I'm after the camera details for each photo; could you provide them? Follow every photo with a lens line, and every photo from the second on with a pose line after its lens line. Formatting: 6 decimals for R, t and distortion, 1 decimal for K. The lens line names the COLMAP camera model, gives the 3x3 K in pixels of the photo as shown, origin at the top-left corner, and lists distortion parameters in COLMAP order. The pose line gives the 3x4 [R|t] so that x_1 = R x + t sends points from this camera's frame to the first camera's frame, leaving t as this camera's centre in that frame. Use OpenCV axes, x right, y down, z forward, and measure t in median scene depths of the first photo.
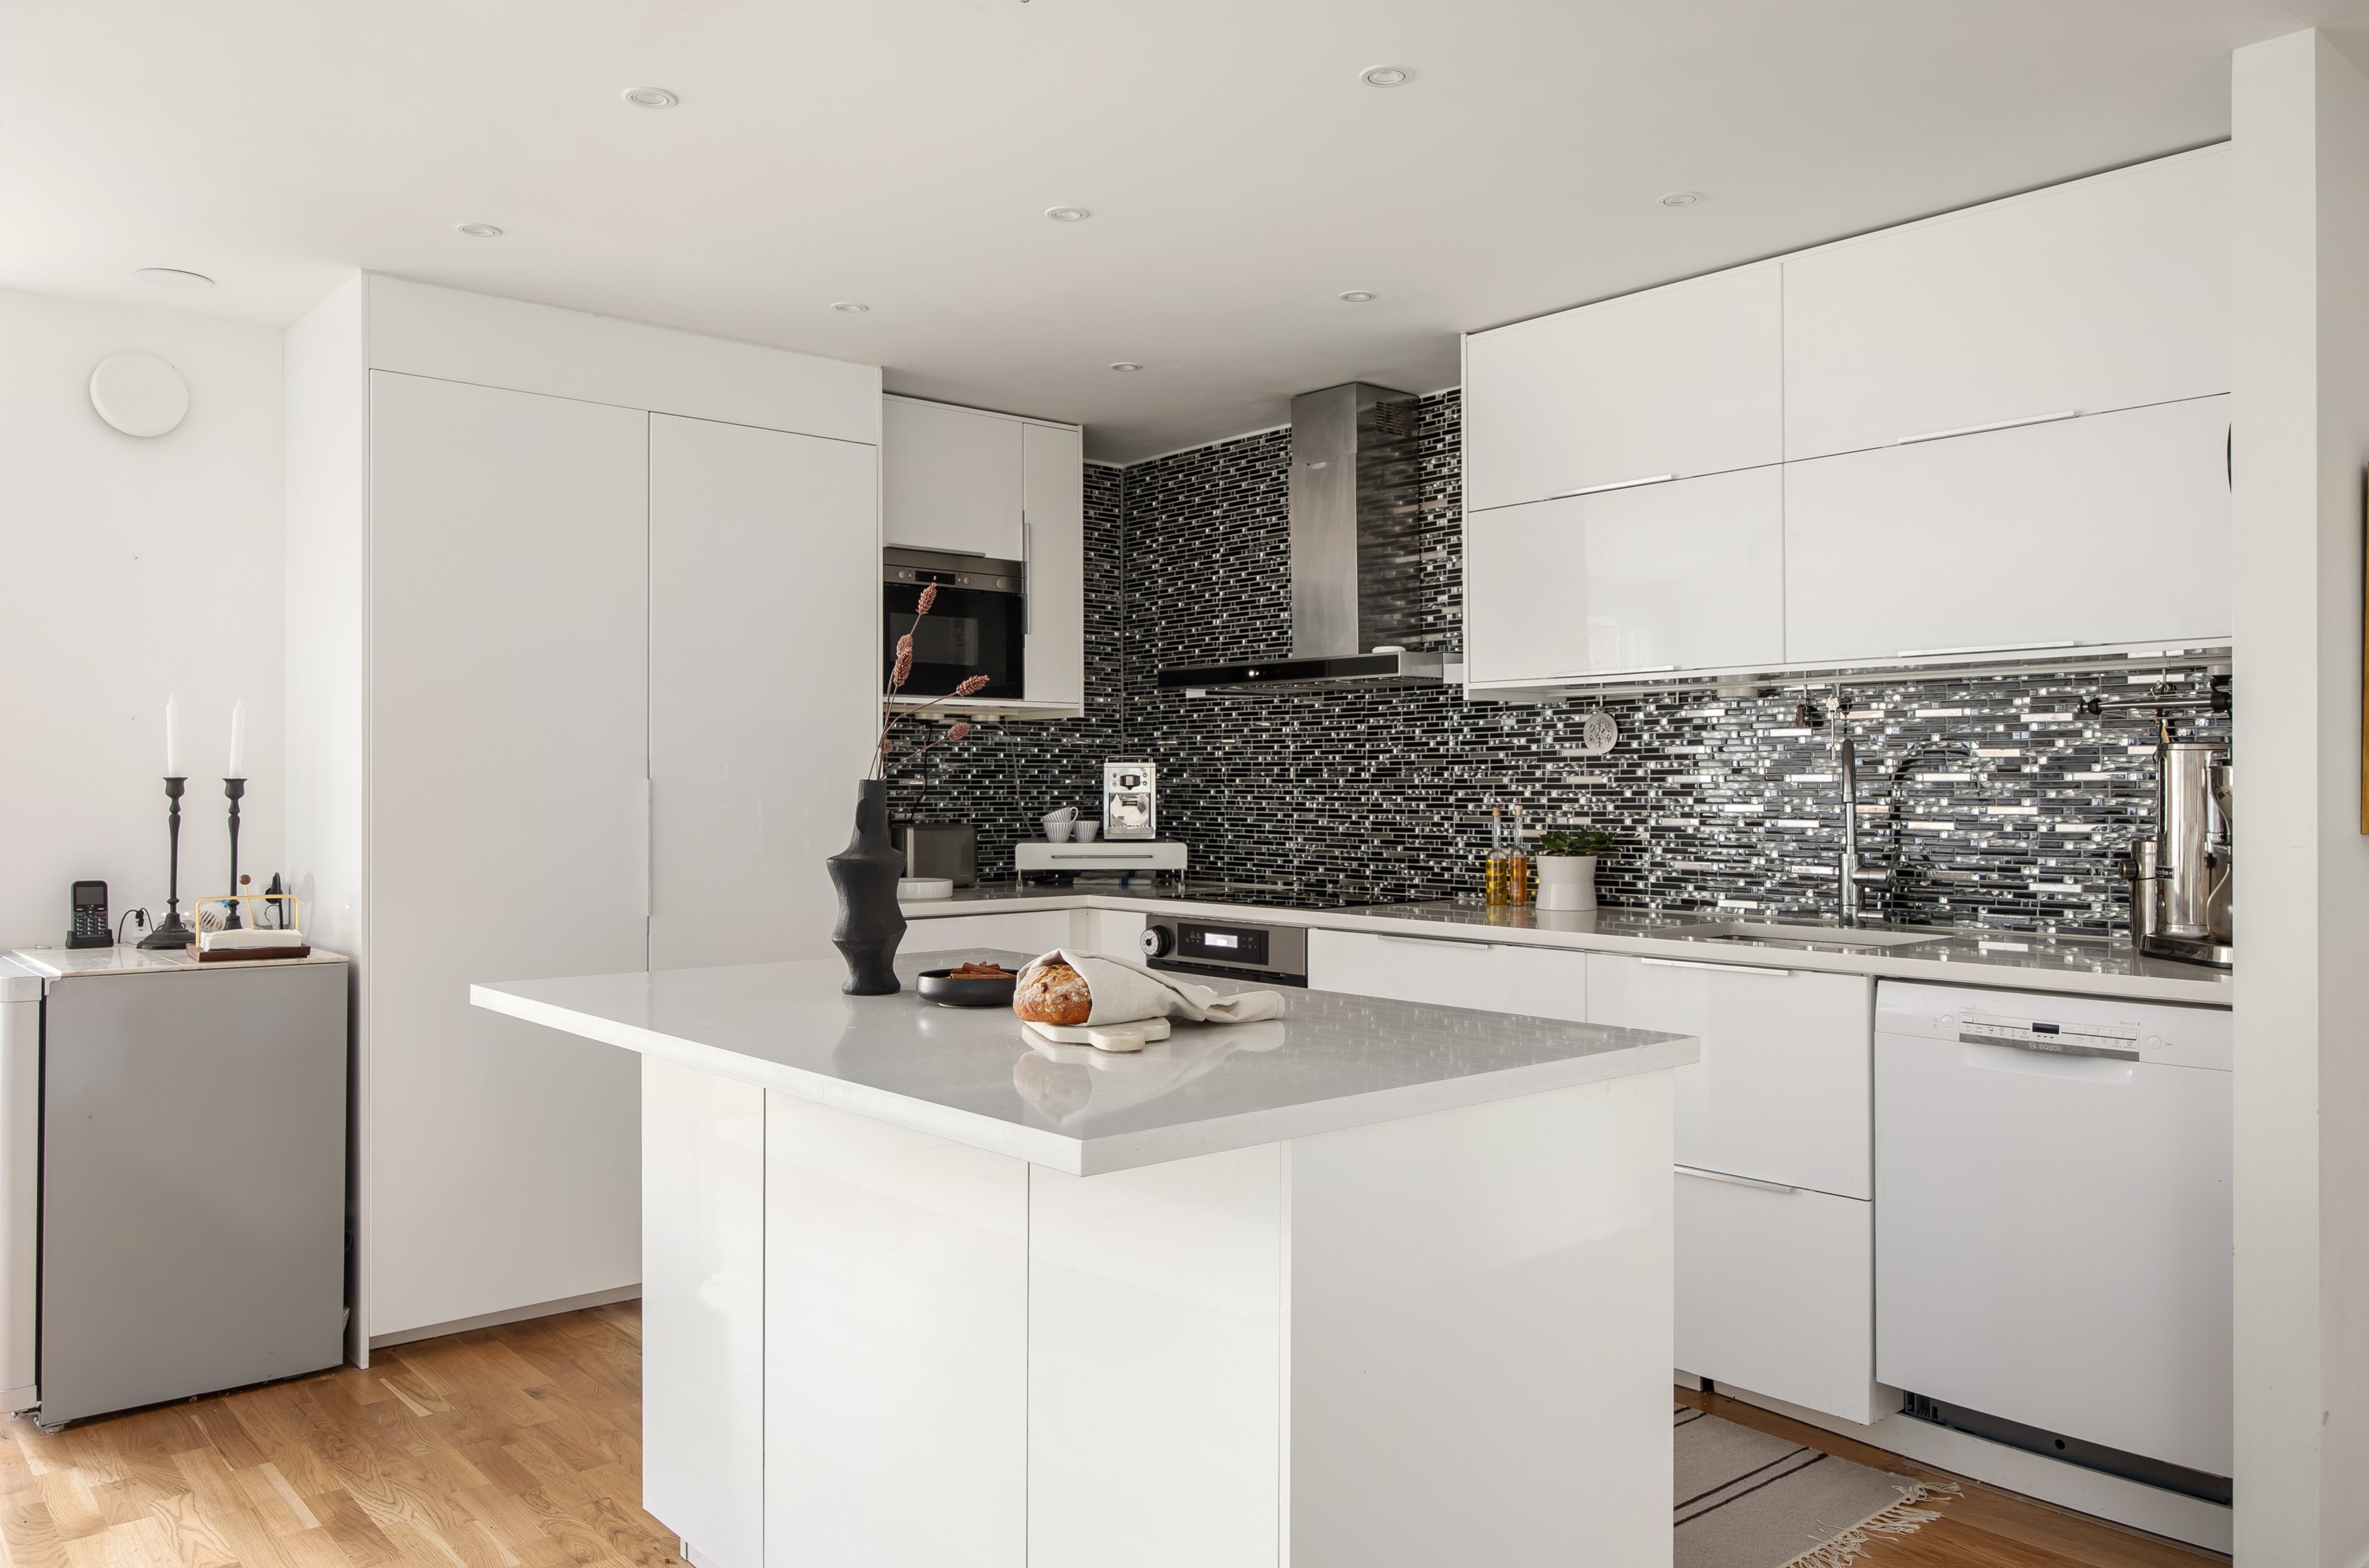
lens RADIAL K [[1684.0, 0, 1149.7], [0, 1684.0, 783.2], [0, 0, 1]] dist [0.012194, -0.000869]
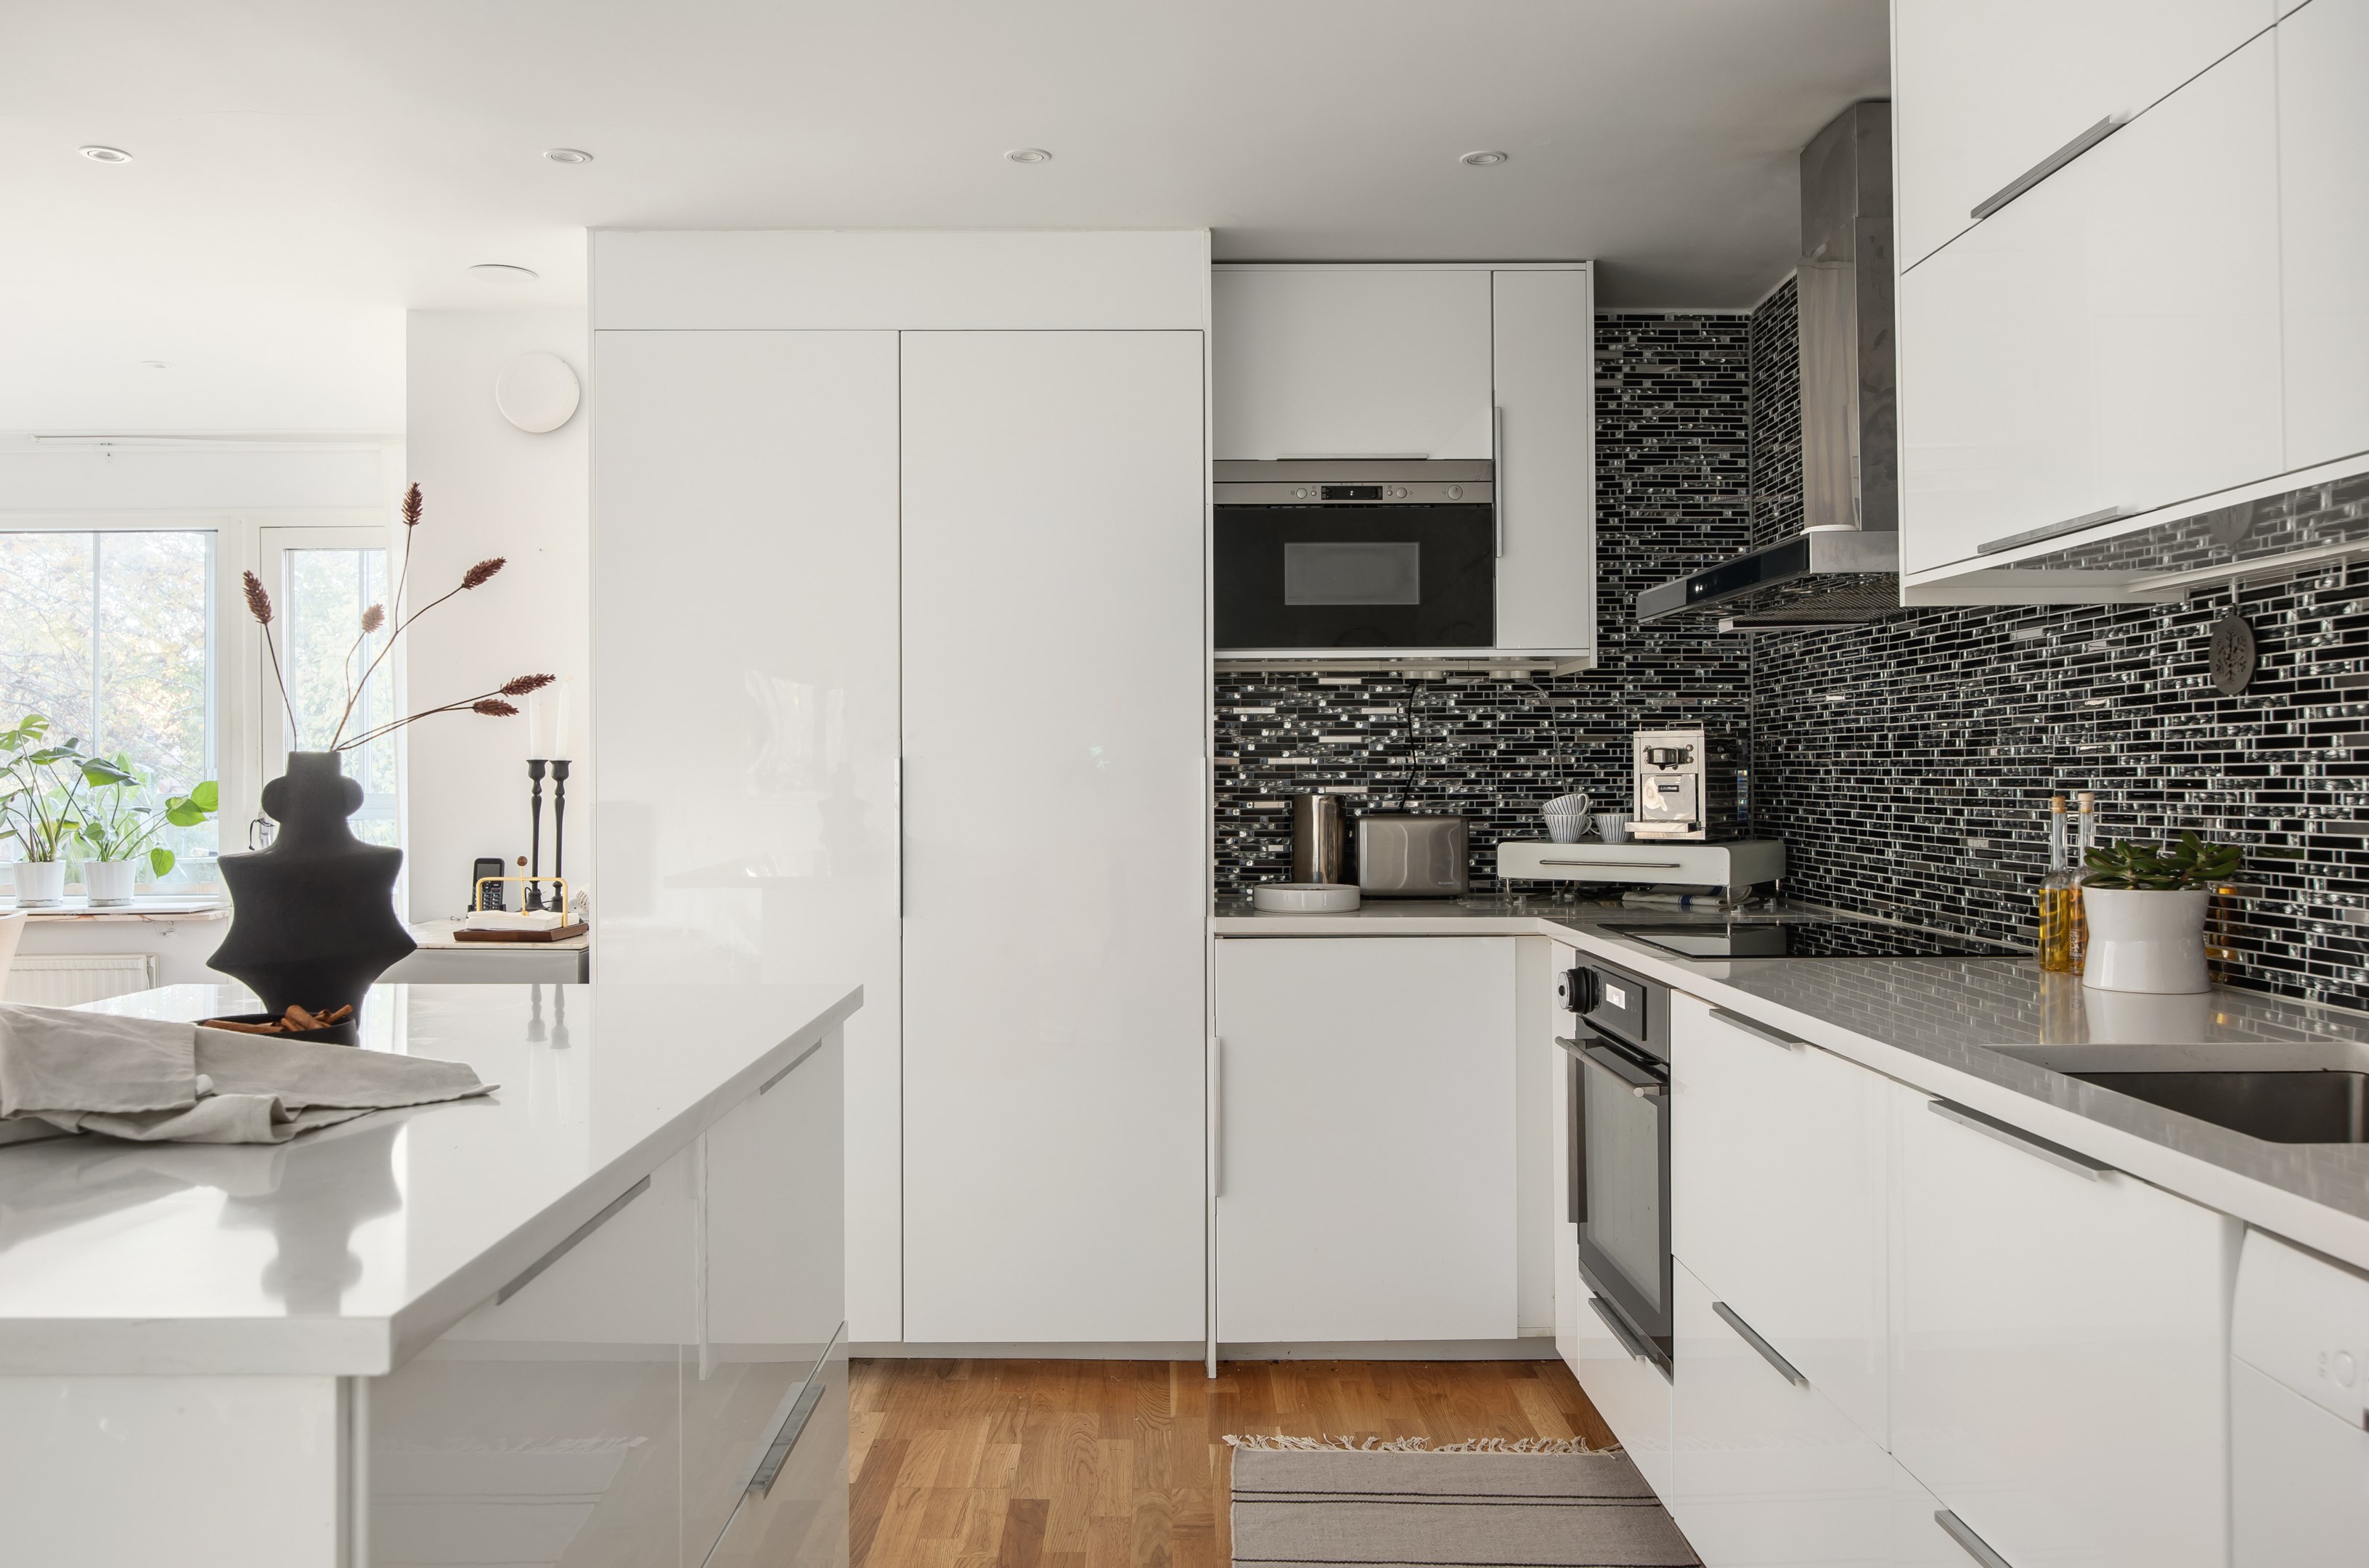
lens RADIAL K [[1779.0, 0, 1152.3], [0, 1779.0, 758.8], [0, 0, 1]] dist [0.008764, -0.001654]
pose [[0.771702, -0.008083, -0.635933, 0.363197], [0.004511, 0.999964, -0.007236, 0.004935], [0.635968, 0.002715, 0.771710, 0.364280]]
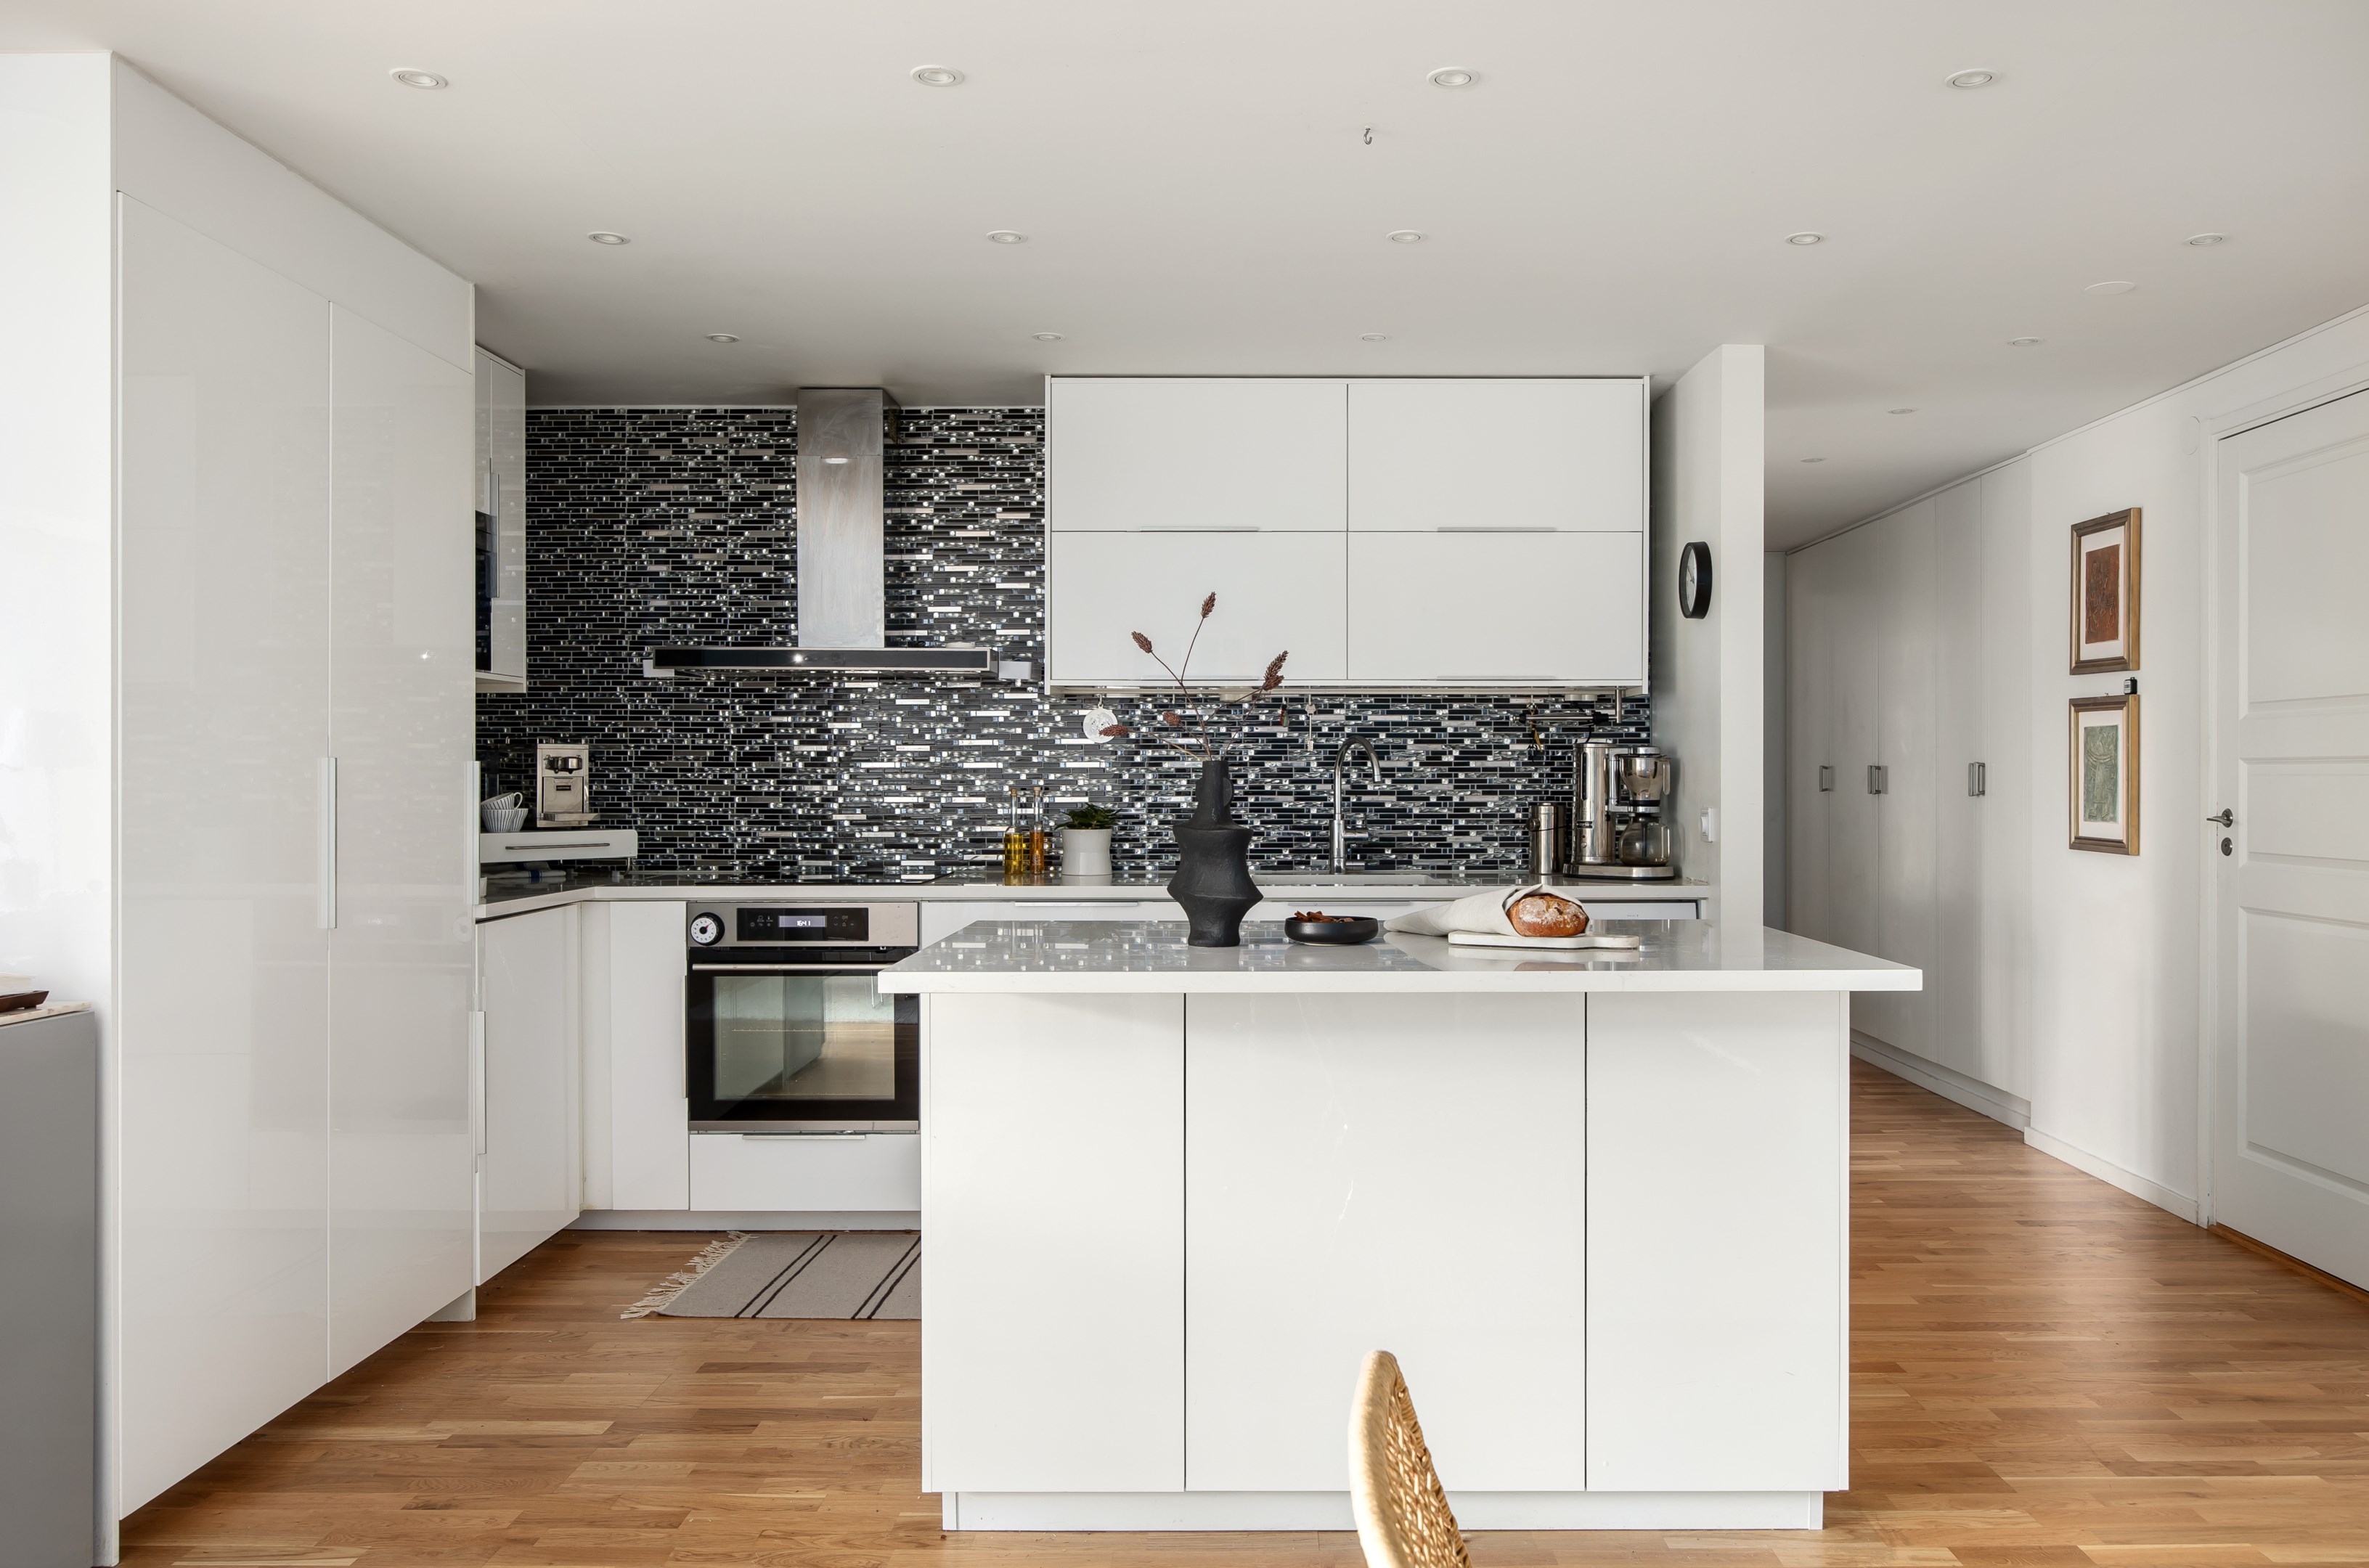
lens RADIAL K [[1779.0, 0, 1193.4], [0, 1779.0, 777.8], [0, 0, 1]] dist [0.008764, -0.001654]
pose [[0.655965, -0.001298, 0.754790, -0.644160], [-0.002311, 0.999990, 0.003728, 0.002411], [-0.754788, -0.004190, 0.655956, 0.125987]]
